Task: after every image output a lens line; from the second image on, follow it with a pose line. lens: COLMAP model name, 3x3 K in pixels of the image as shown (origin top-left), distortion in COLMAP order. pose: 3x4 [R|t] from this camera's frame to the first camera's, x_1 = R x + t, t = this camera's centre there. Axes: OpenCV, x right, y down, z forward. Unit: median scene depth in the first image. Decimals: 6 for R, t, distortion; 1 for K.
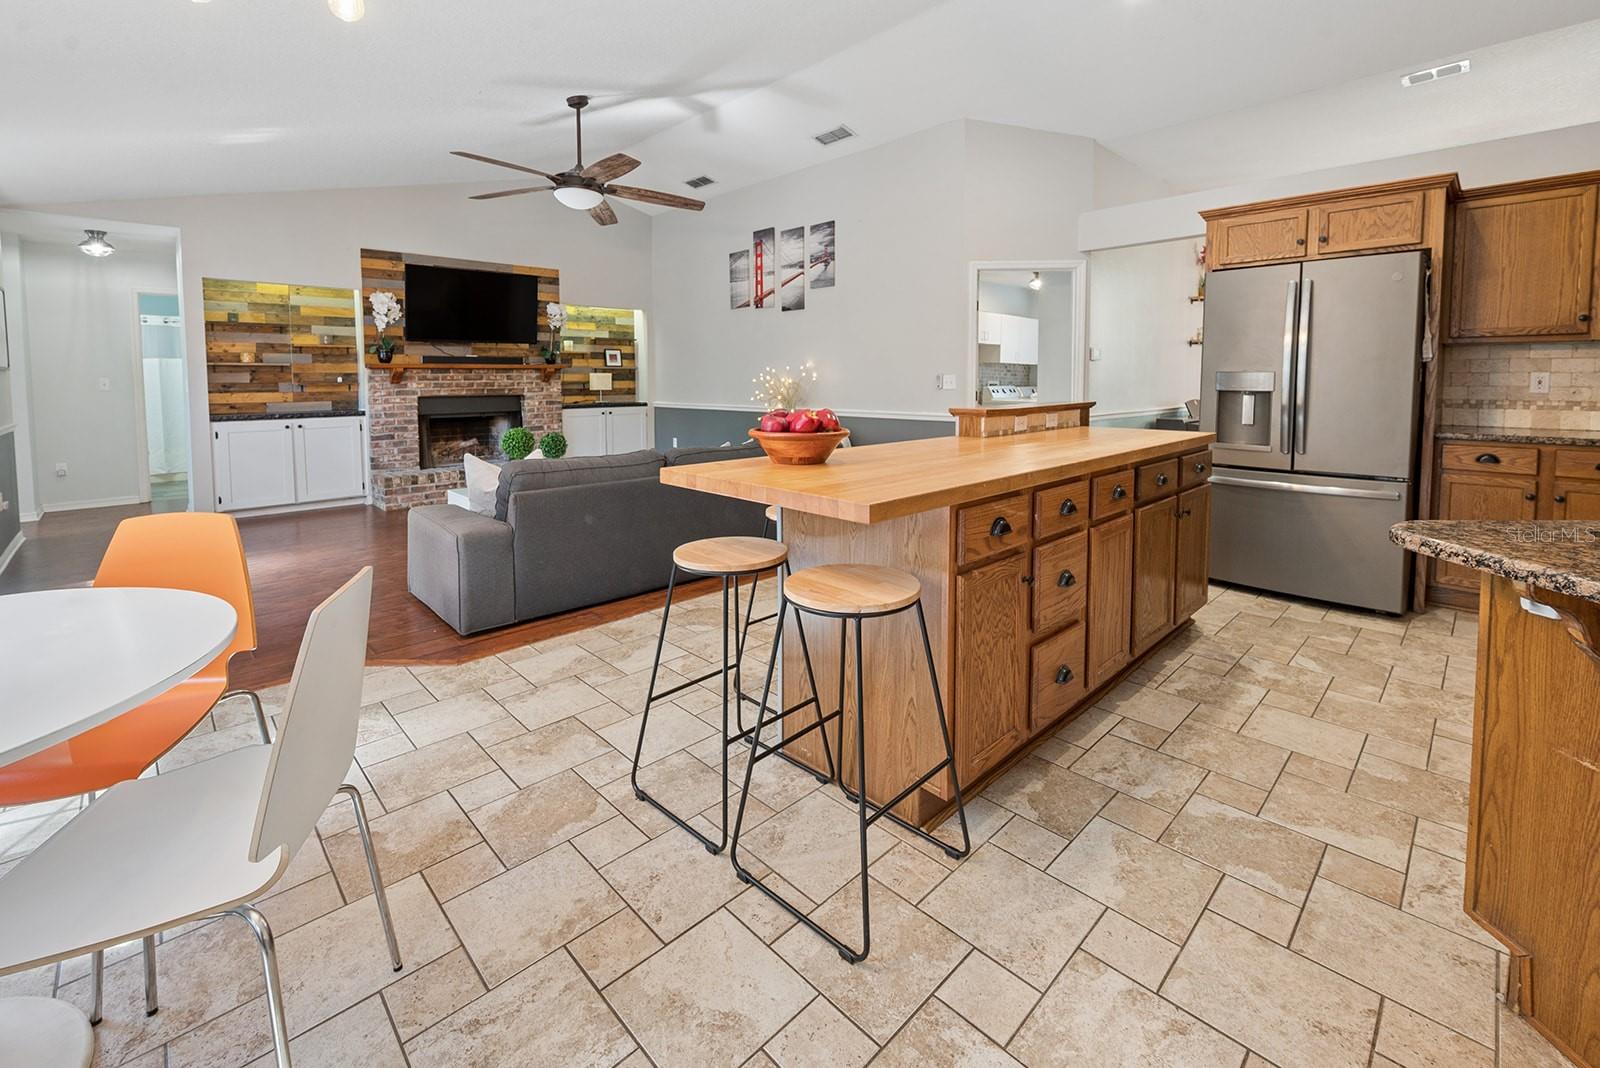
lens RADIAL K [[684.2, 0, 798.0], [0, 684.2, 434.9], [0, 0, 1]] dist [-0.000857, -0.000183]
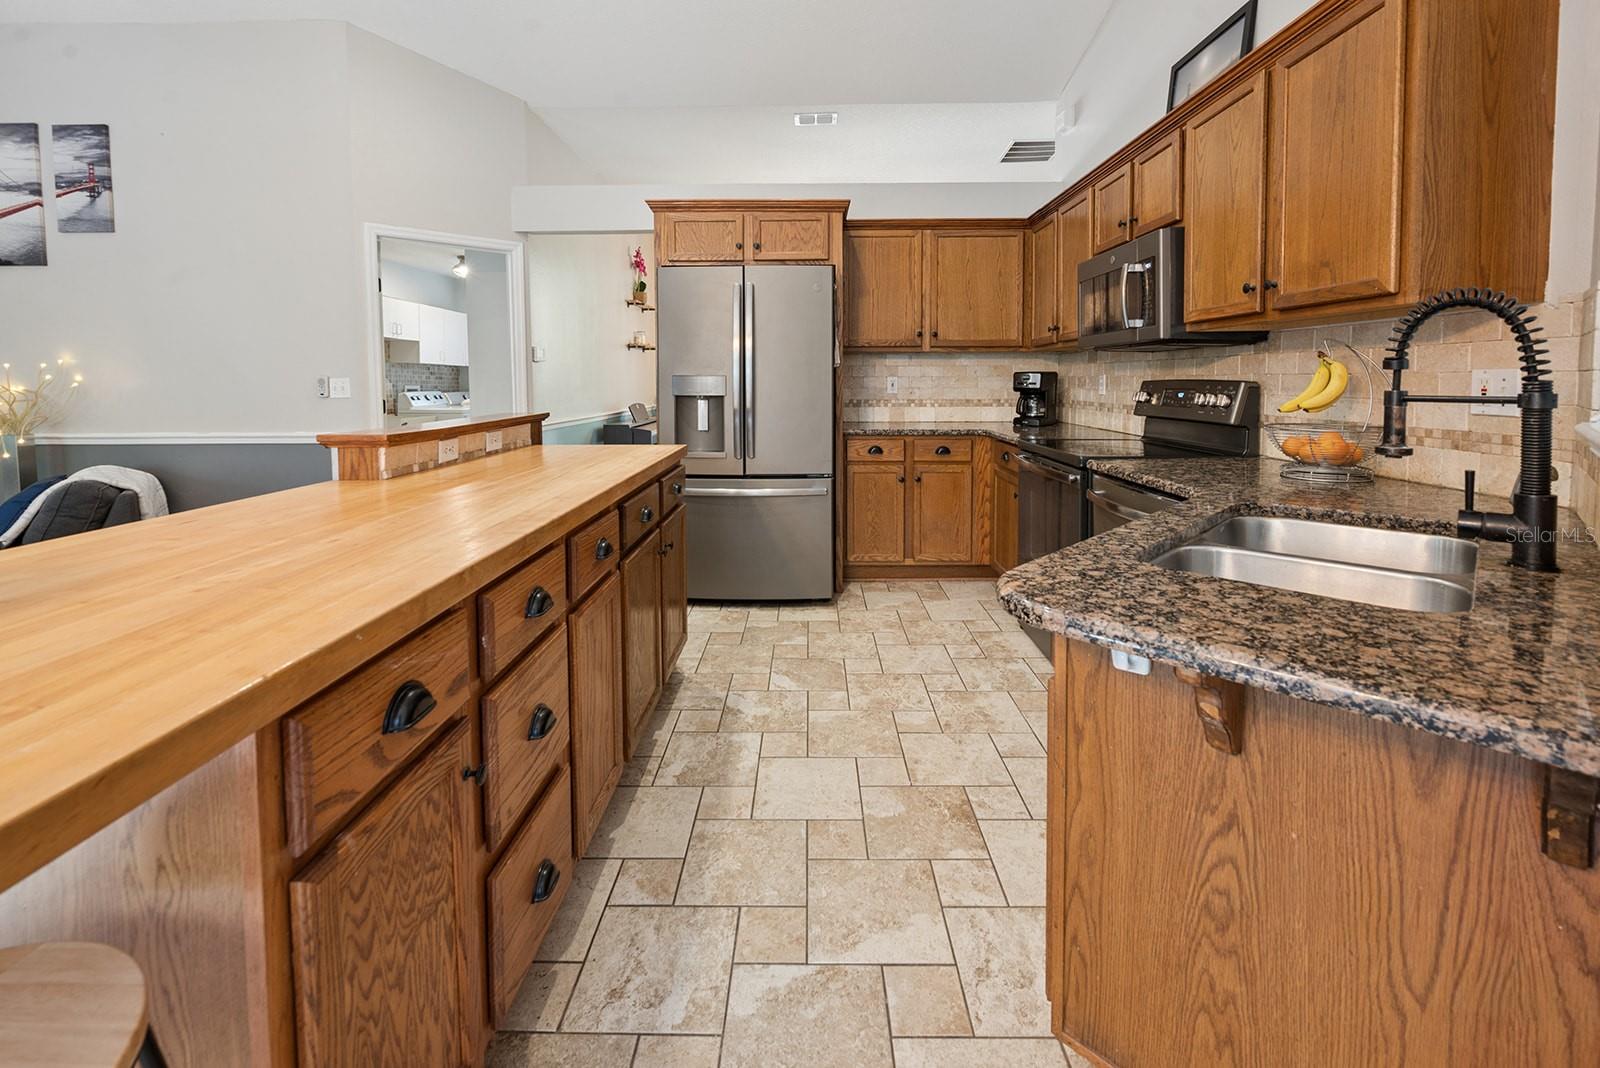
lens RADIAL K [[684.2, 0, 797.0], [0, 684.2, 408.0], [0, 0, 1]] dist [-0.000857, -0.000183]
pose [[0.708659, -0.029382, 0.704939, 0.093931], [0.060253, 0.998003, -0.018974, -0.024689], [-0.702974, 0.055921, 0.709014, 0.275059]]
